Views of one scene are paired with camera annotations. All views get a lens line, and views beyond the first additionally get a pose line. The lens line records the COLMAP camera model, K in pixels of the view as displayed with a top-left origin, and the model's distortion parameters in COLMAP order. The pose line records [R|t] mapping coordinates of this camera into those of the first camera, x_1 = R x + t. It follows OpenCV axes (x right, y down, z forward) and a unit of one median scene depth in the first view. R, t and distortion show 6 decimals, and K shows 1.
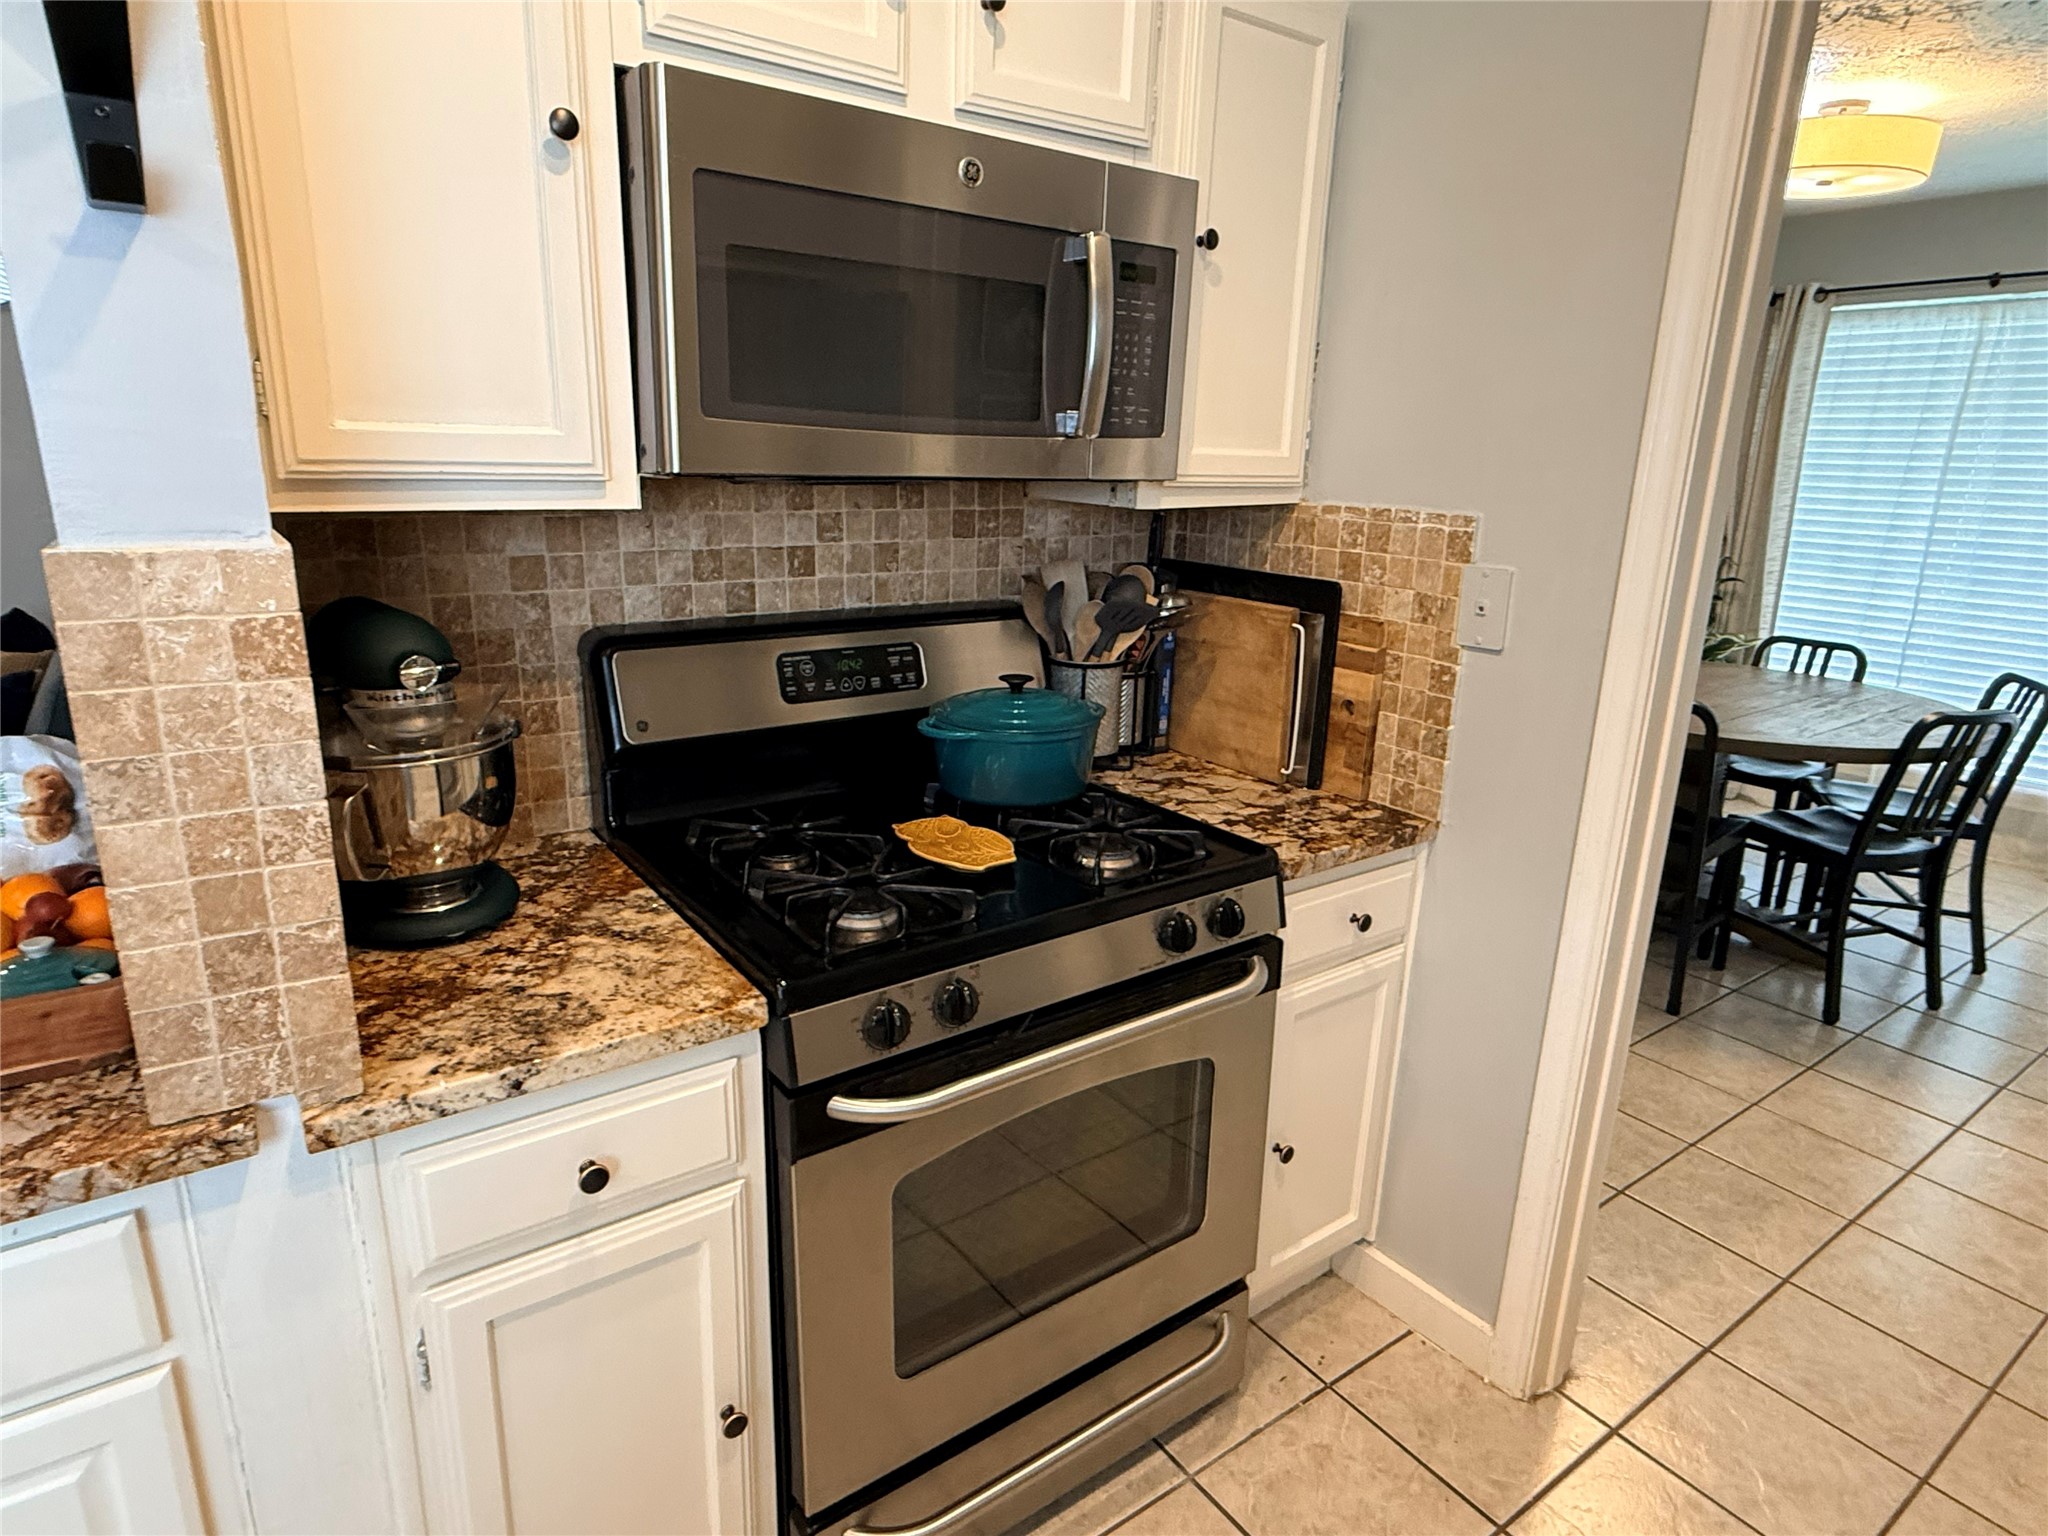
lens RADIAL K [[1147.1, 0, 1011.2], [0, 1147.1, 753.7], [0, 0, 1]] dist [-0.000113, -0.000546]
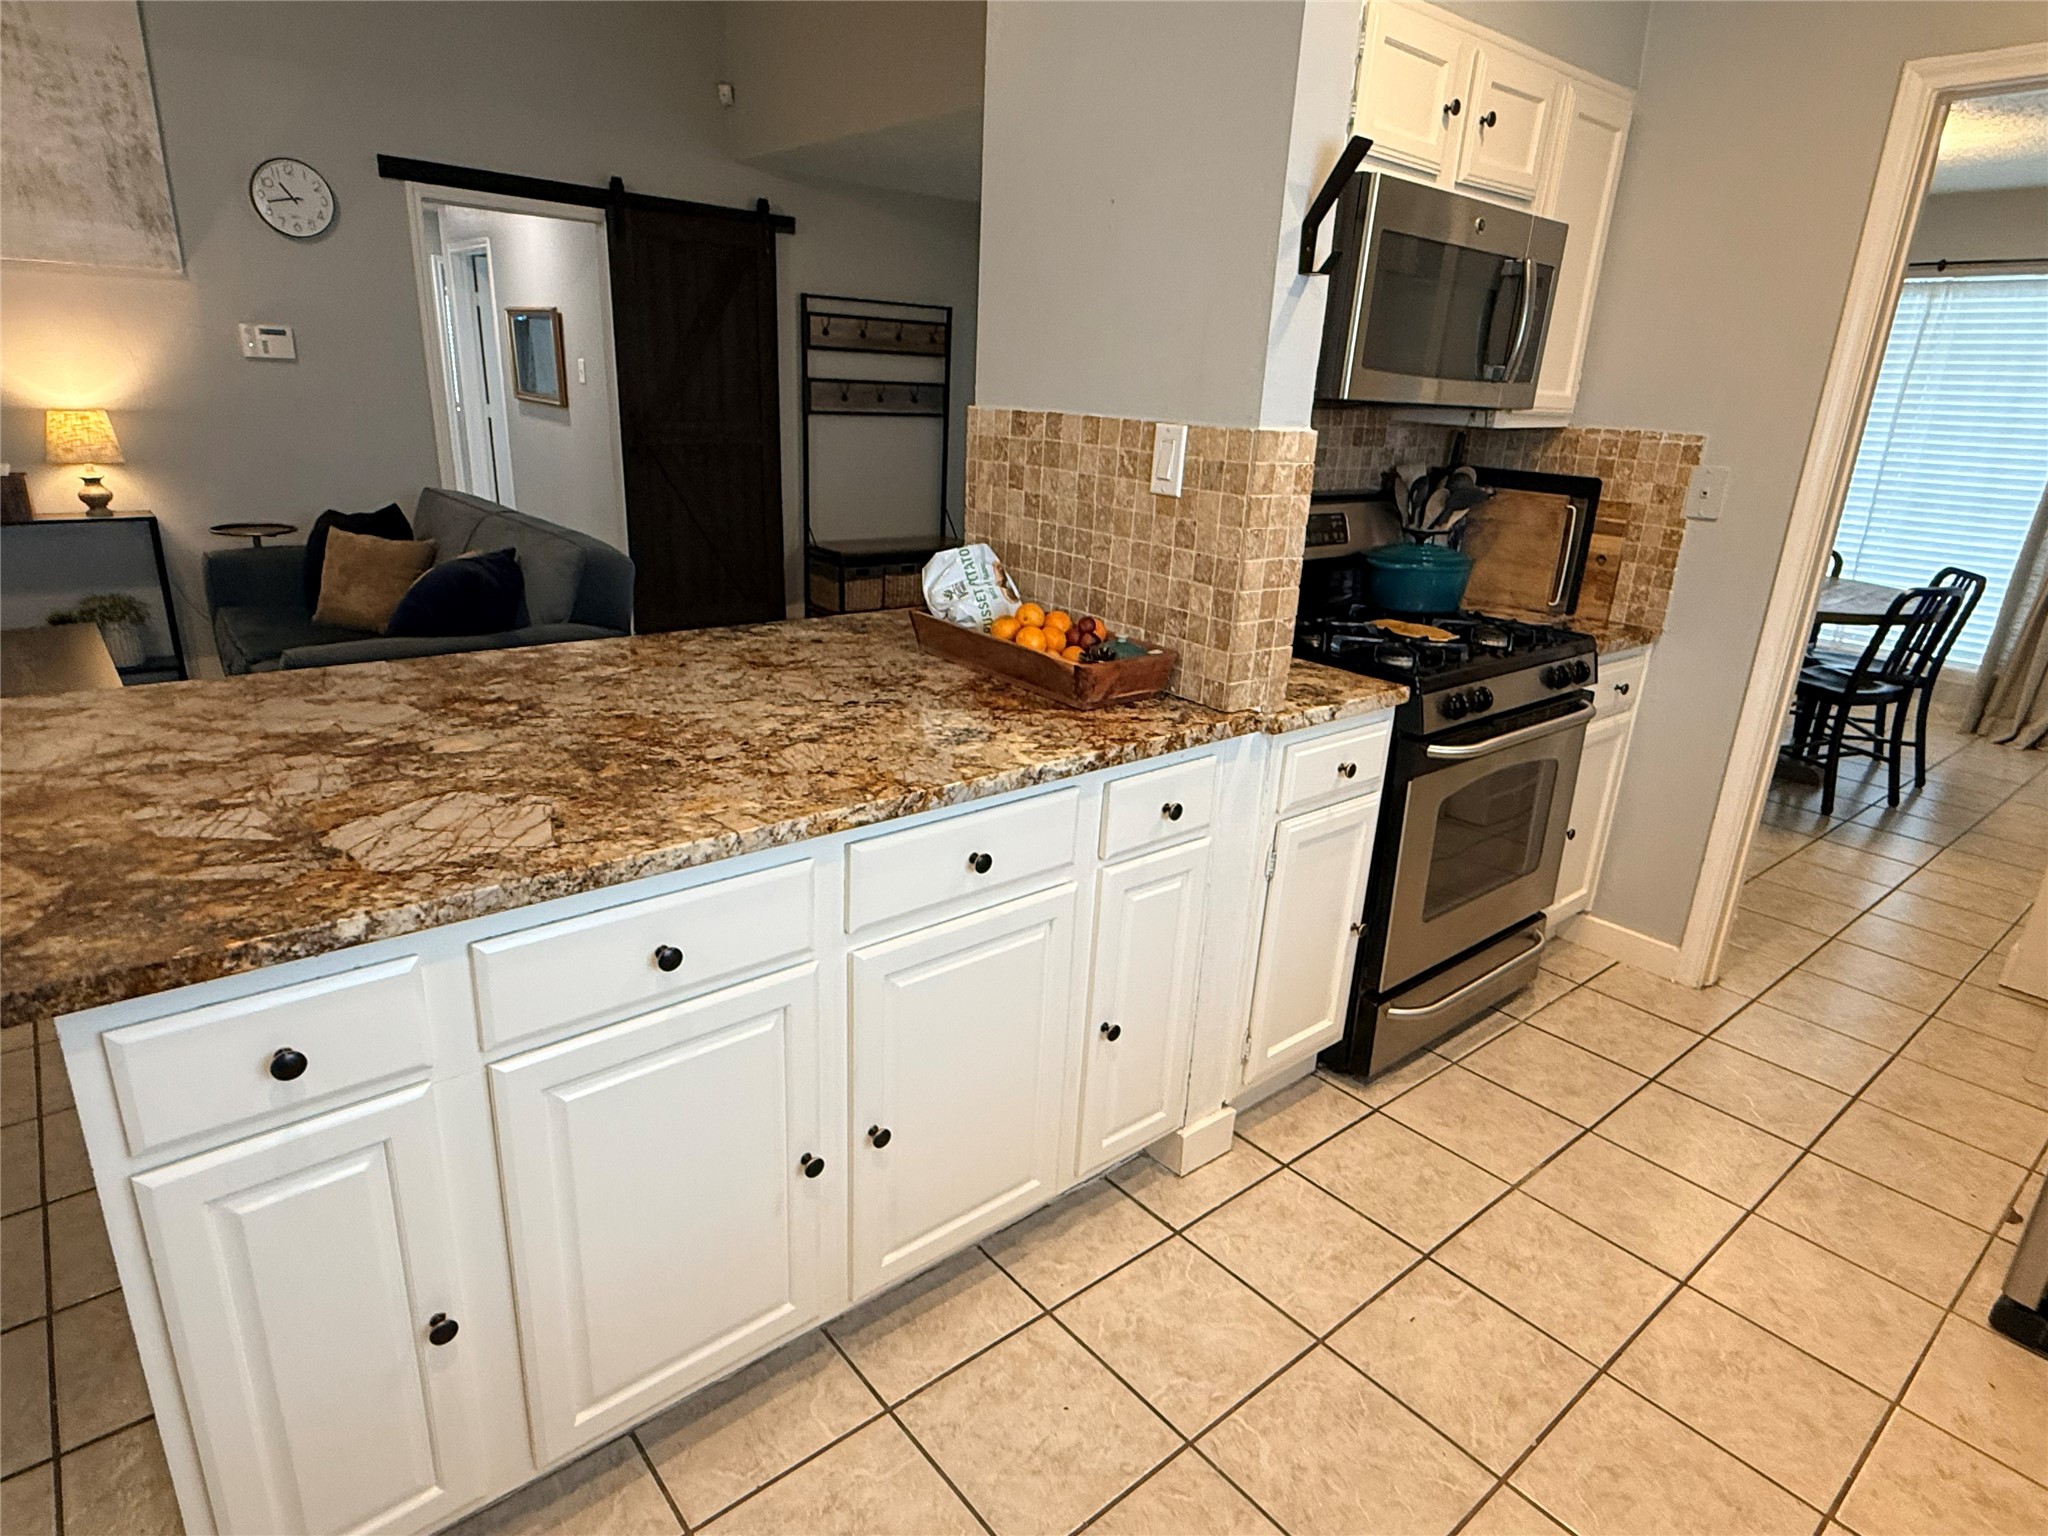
lens RADIAL K [[1147.1, 0, 1024.1], [0, 1147.1, 760.1], [0, 0, 1]] dist [-0.000113, -0.000546]
pose [[0.996547, -0.006591, 0.082767, -0.625569], [0.001635, 0.998209, 0.059808, 0.138591], [-0.083013, -0.059466, 0.994773, -0.509605]]
